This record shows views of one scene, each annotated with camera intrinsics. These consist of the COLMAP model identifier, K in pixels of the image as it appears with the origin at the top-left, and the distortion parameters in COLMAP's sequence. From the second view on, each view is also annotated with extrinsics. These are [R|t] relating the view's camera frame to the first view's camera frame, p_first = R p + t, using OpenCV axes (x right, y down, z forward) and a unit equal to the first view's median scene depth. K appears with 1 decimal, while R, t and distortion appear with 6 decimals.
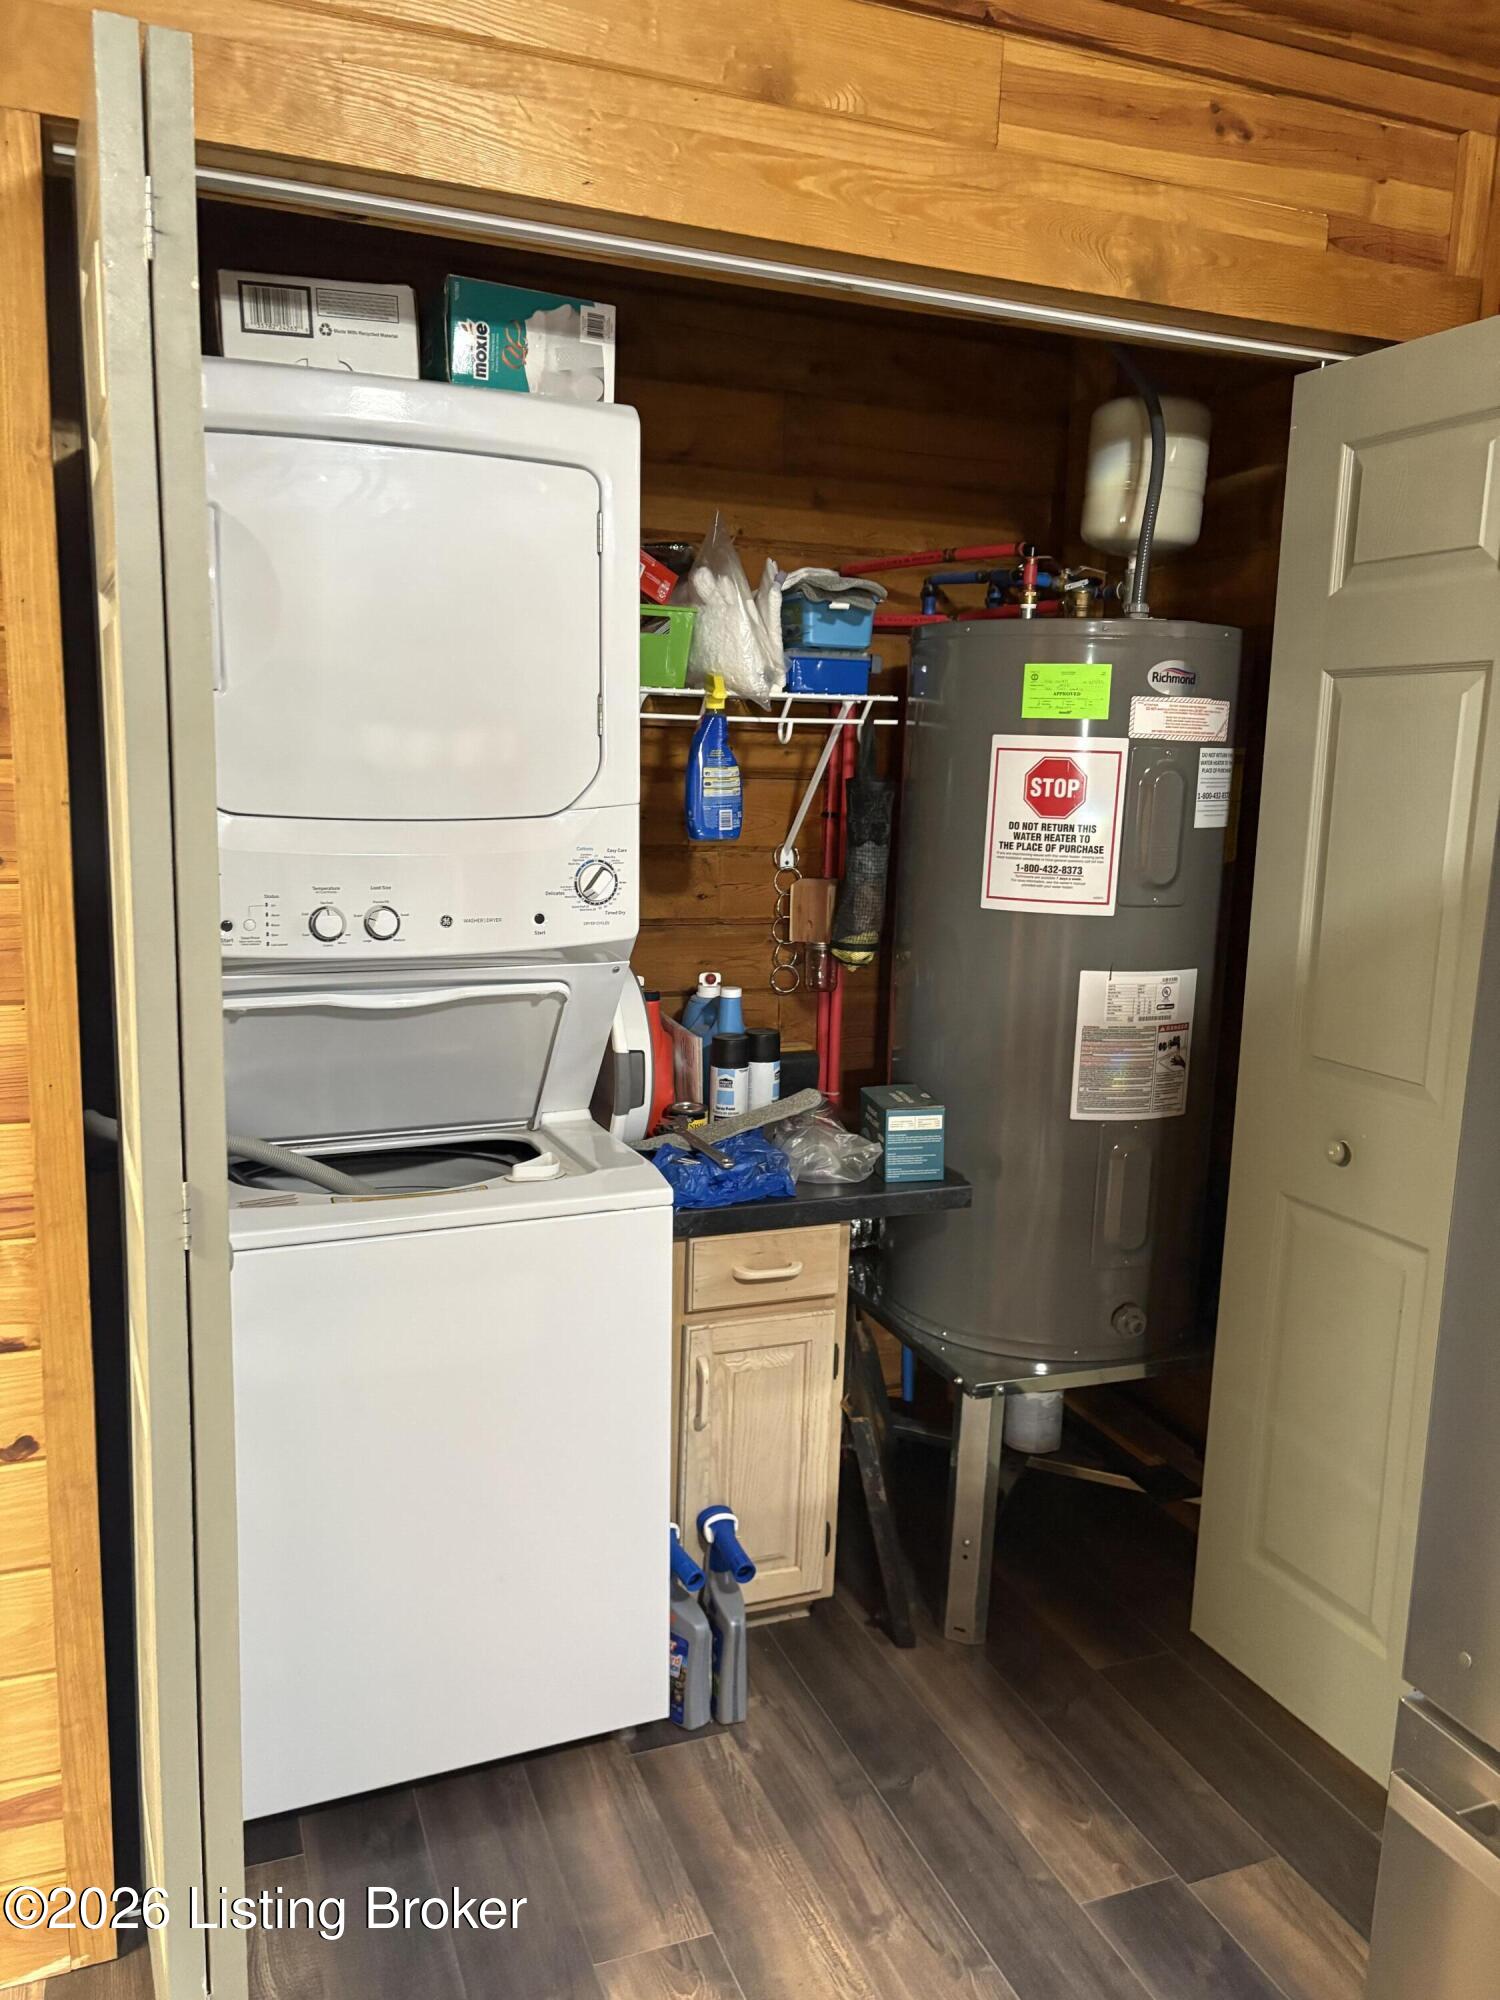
lens RADIAL K [[1510.7, 0, 762.4], [0, 1510.7, 1006.8], [0, 0, 1]] dist [0.069017, -0.074845]
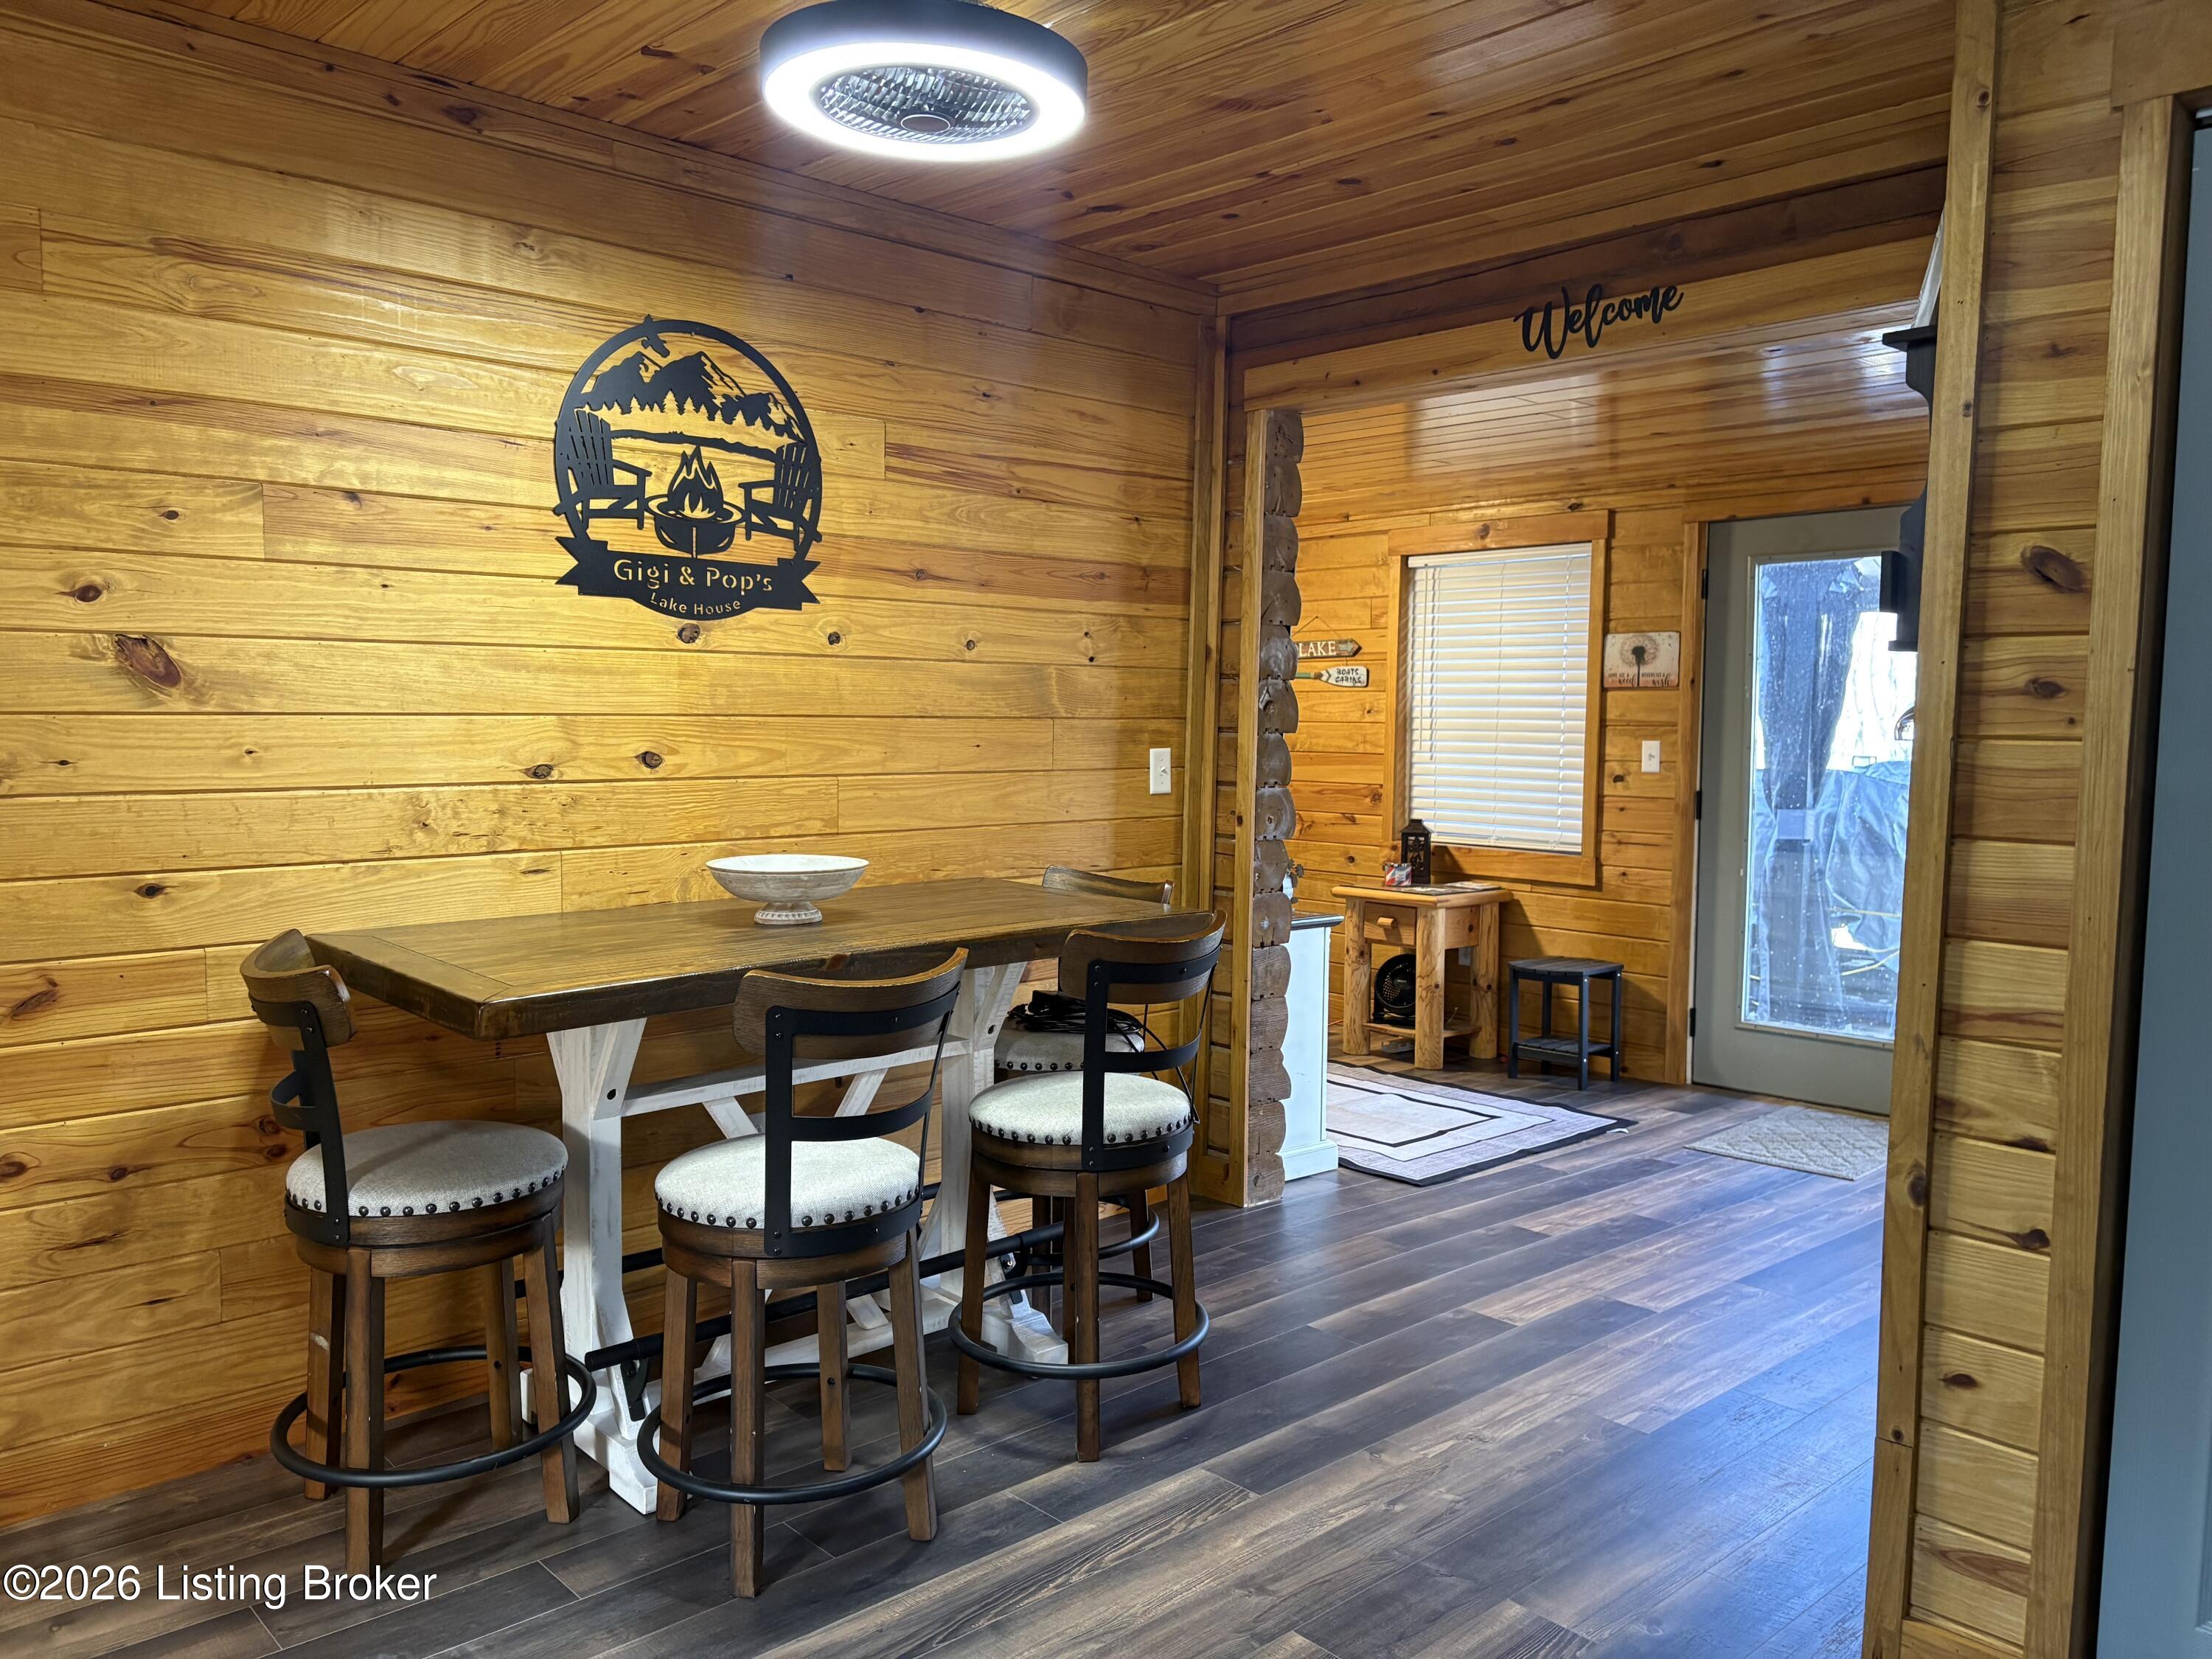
lens RADIAL K [[1670.8, 0, 1106.5], [0, 1670.8, 829.9], [0, 0, 1]] dist [0.069017, -0.074845]
pose [[0.354905, 0.040832, -0.934010, 0.411956], [-0.161576, 0.986691, -0.018261, 0.117373], [0.920834, 0.157395, 0.356779, -0.120799]]
